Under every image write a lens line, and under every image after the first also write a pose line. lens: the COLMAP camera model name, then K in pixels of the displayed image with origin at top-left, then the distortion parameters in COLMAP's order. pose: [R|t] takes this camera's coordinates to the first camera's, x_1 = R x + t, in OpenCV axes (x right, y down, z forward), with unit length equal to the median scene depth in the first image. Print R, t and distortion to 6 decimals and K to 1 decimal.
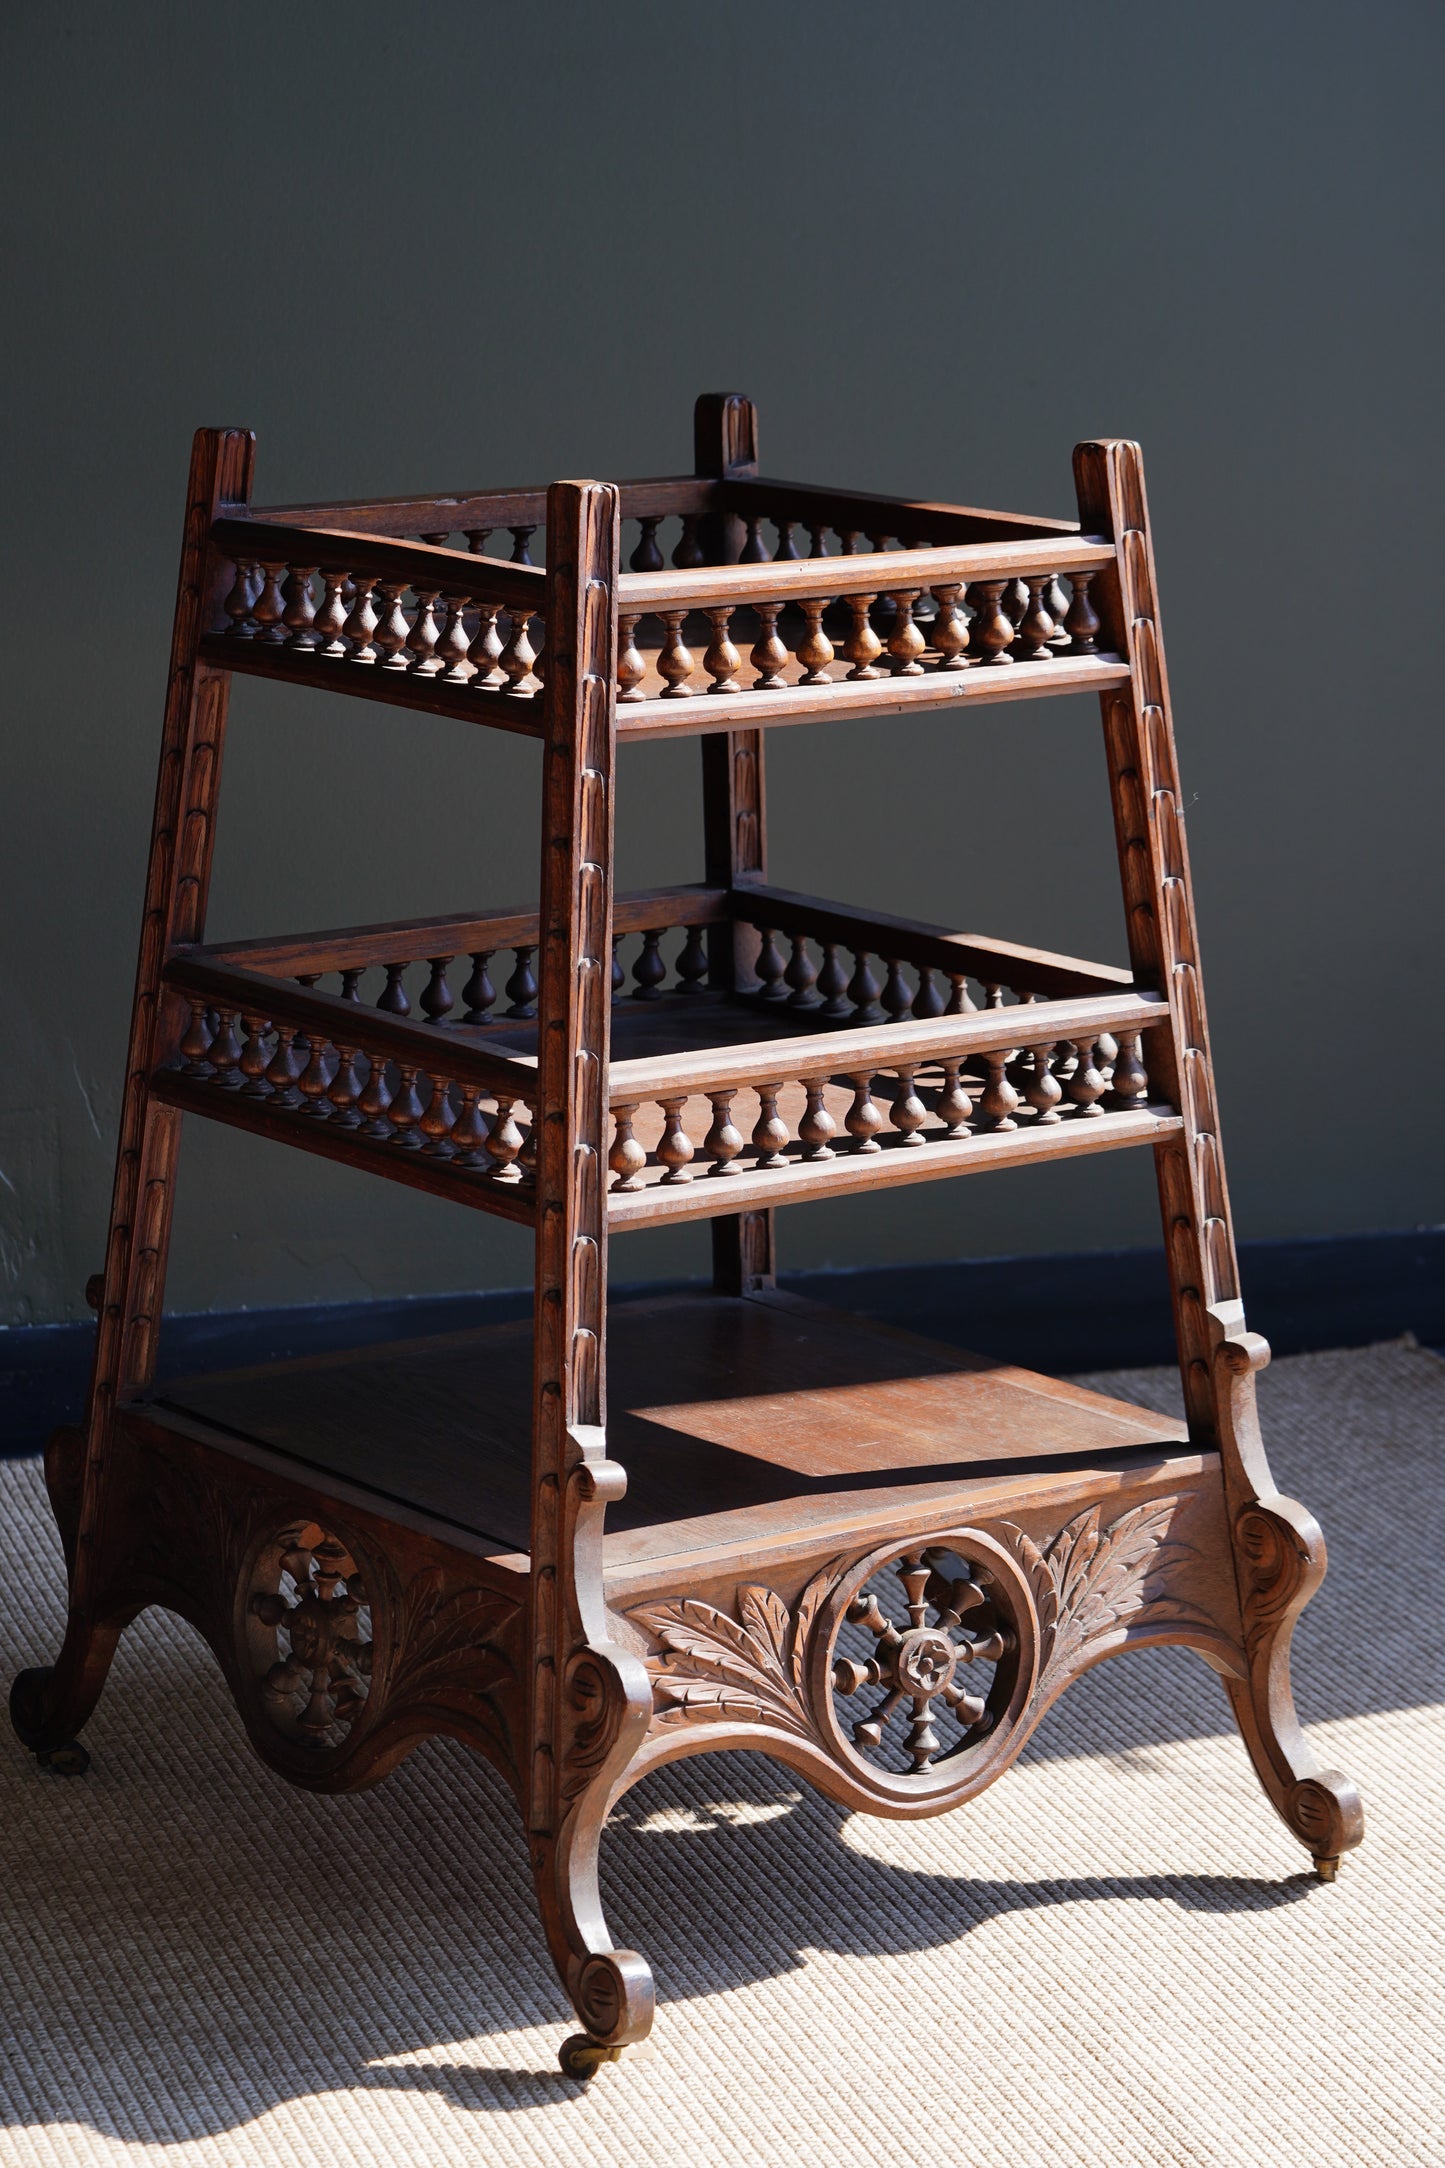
lens RADIAL K [[5981.1, 0, 561.6], [0, 5981.1, 1490.0], [0, 0, 1]] dist [-0.169207, -0.237377]
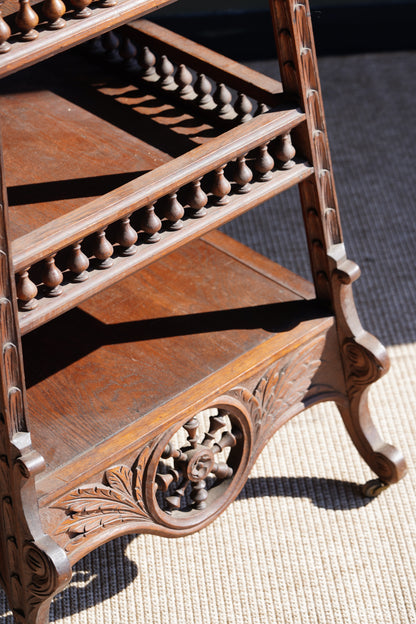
lens RADIAL K [[1708.2, 0, 162.8], [0, 1708.2, 410.8], [0, 0, 1]] dist [-0.153398, -0.145018]
pose [[0.990615, -0.112825, 0.077149, 0.007432], [0.072203, 0.911235, 0.405509, -0.213844], [-0.116052, -0.396133, 0.910830, 0.492150]]
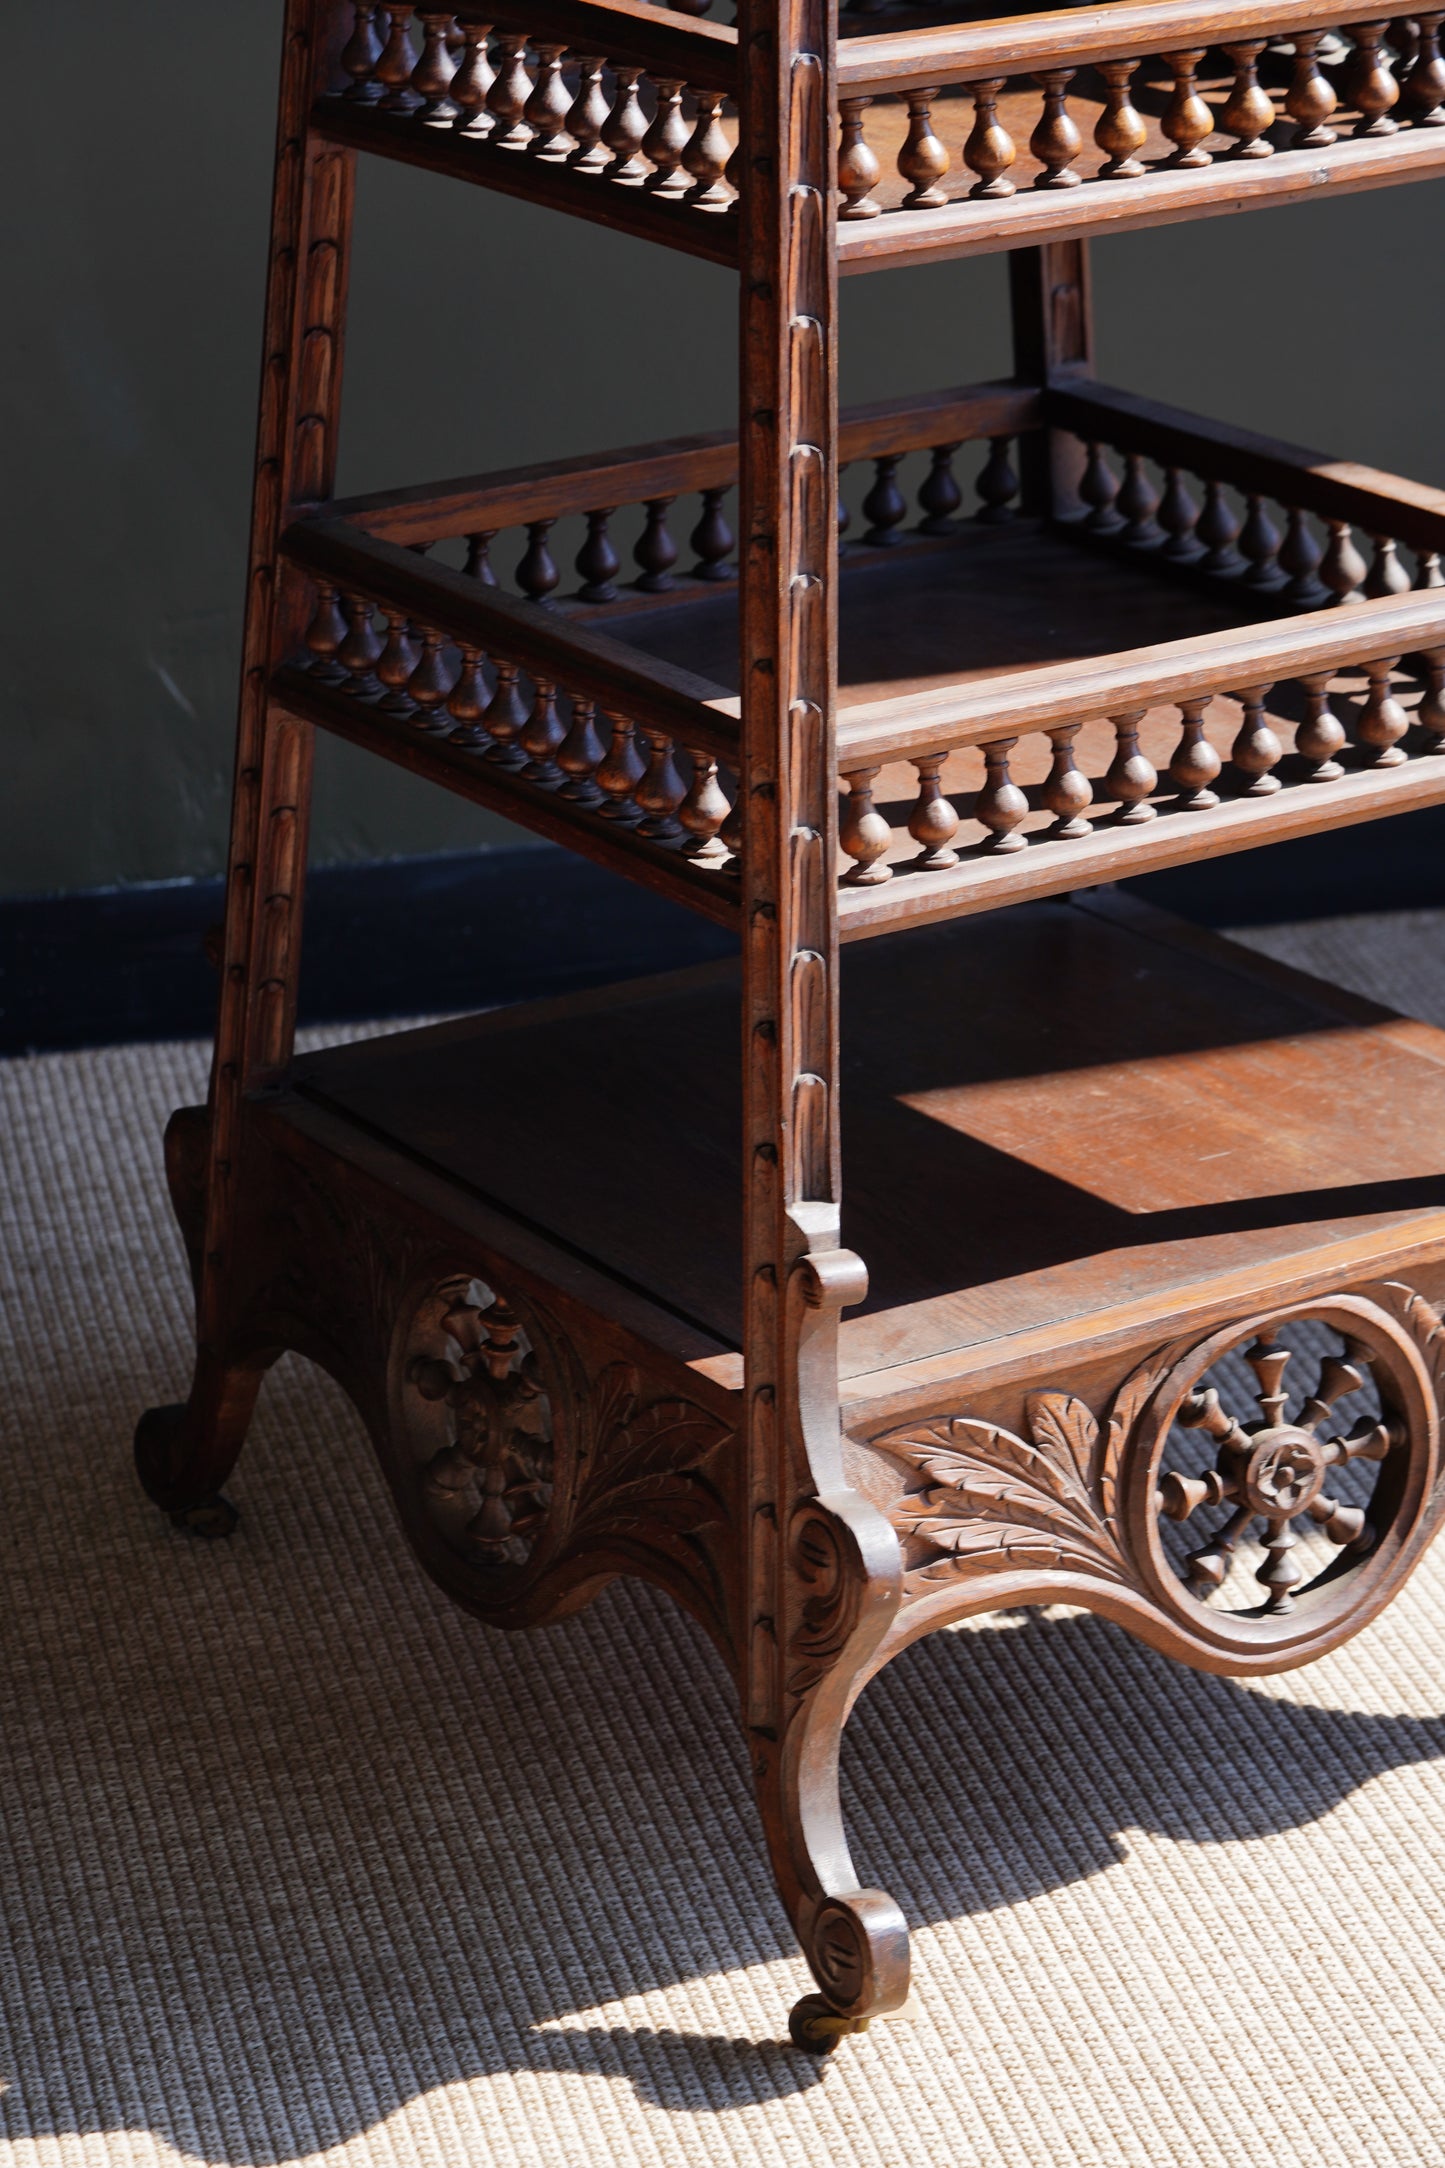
lens RADIAL K [[5935.0, 0, 565.3], [0, 5935.0, 1427.4], [0, 0, 1]] dist [-0.153398, -0.145018]
pose [[0.996309, -0.003911, -0.085748, 0.034418], [0.015330, 0.991008, 0.132918, -0.076858], [0.084458, -0.133742, 0.987411, 0.252770]]
